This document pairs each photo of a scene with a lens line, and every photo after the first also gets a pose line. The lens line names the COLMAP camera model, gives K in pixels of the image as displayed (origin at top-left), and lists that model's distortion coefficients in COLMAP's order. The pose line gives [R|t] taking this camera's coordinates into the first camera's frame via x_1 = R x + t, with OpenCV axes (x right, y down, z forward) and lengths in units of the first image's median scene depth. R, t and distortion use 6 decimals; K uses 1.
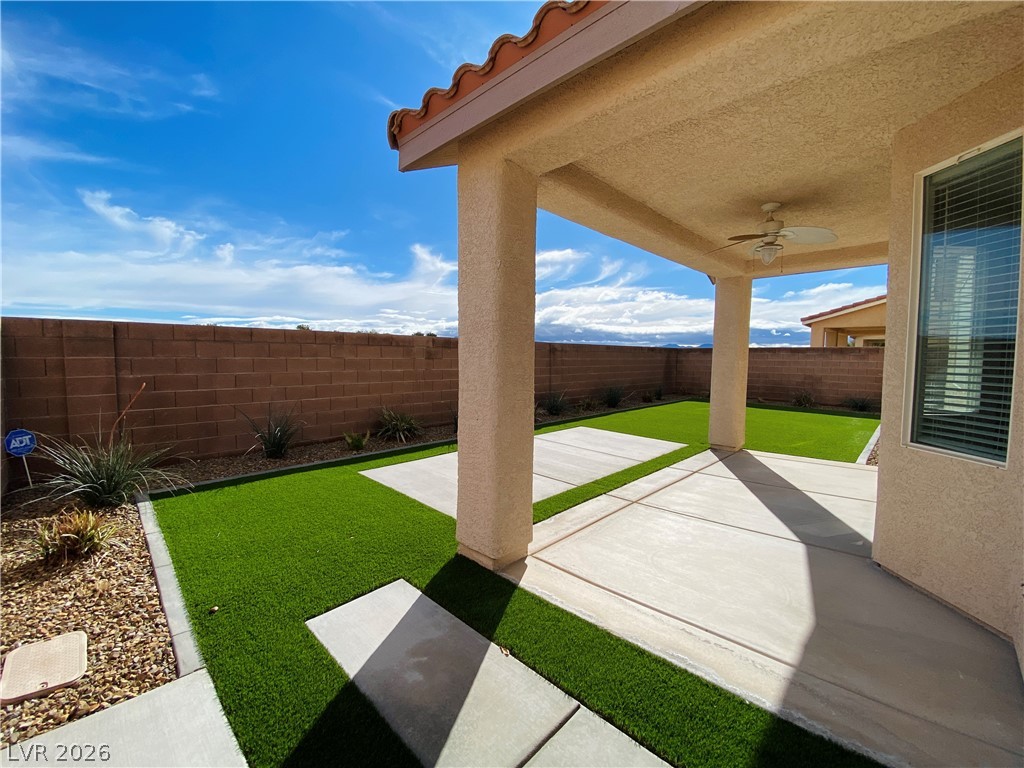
lens RADIAL K [[412.6, 0, 512.0], [0, 412.6, 384.0], [0, 0, 1]] dist [0.012249, -0.018713]
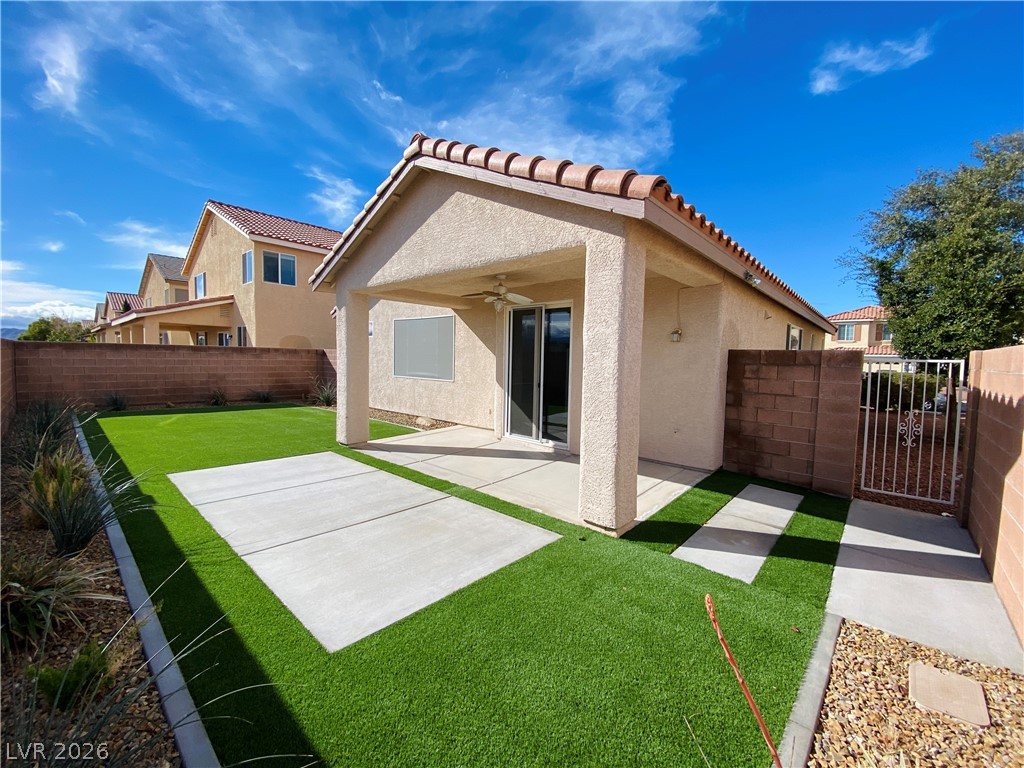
lens RADIAL K [[412.6, 0, 512.0], [0, 412.6, 384.0], [0, 0, 1]] dist [0.012249, -0.018713]
pose [[-0.031117, -0.070275, 0.997042, -0.314356], [0.049173, 0.996210, 0.071751, -0.034057], [-0.998305, 0.051260, -0.027543, 0.316085]]
